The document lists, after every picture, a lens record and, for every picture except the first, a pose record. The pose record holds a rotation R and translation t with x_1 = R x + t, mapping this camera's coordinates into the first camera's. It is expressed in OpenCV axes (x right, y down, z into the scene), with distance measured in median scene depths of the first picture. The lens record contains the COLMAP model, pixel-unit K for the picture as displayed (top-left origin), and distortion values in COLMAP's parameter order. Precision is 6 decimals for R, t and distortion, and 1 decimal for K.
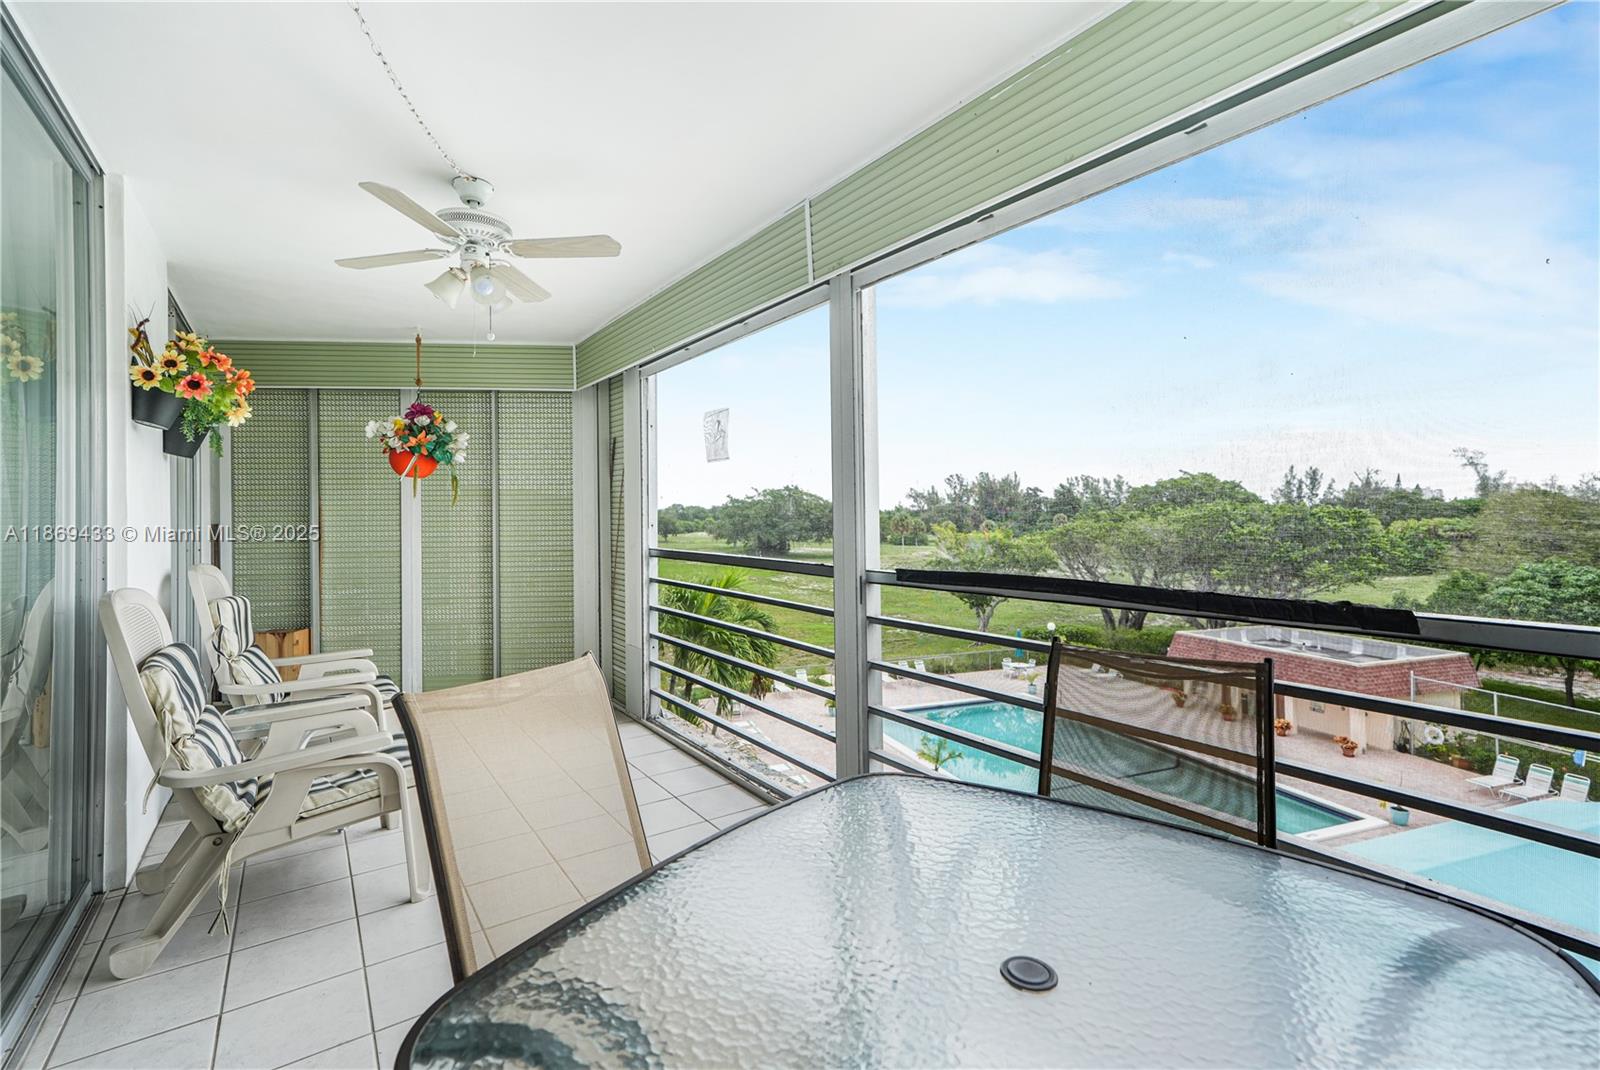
lens RADIAL K [[736.6, 0, 780.2], [0, 736.6, 514.6], [0, 0, 1]] dist [-0.003890, 0.001775]
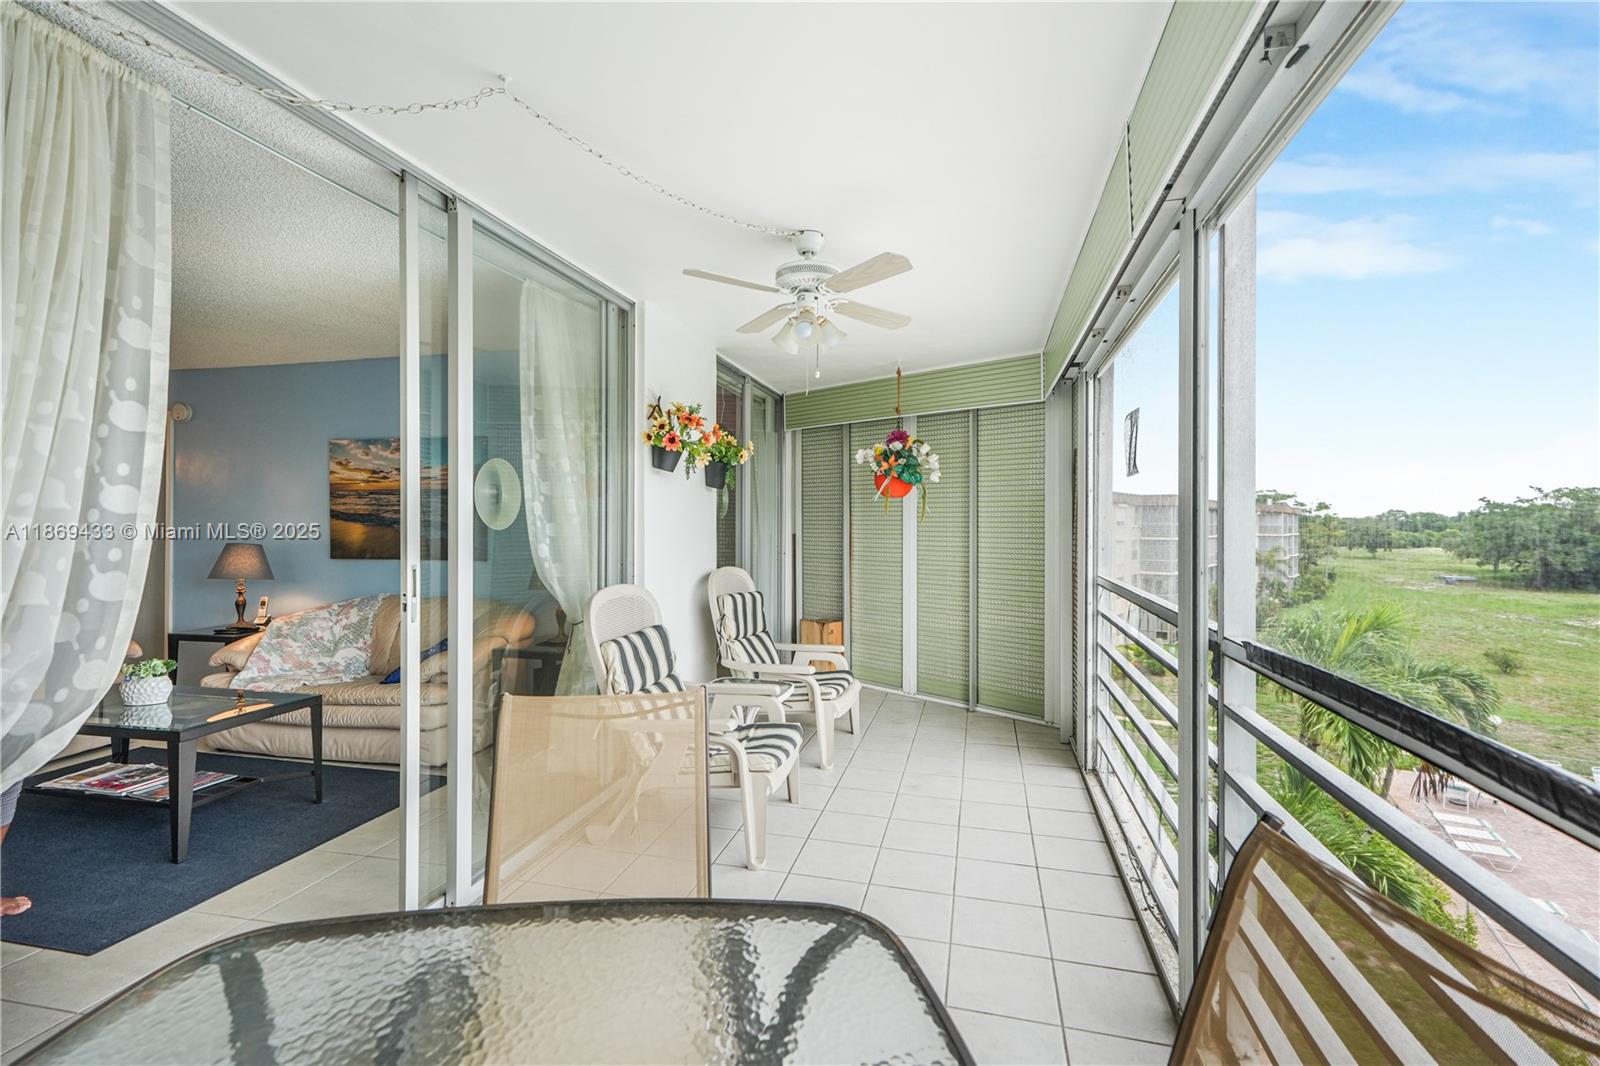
lens RADIAL K [[736.6, 0, 837.7], [0, 736.6, 520.0], [0, 0, 1]] dist [-0.003890, 0.001775]
pose [[0.654912, 0.011878, -0.755612, 0.292131], [-0.008537, 0.999929, 0.008319, -0.025198], [0.755657, 0.001002, 0.654967, 0.210339]]
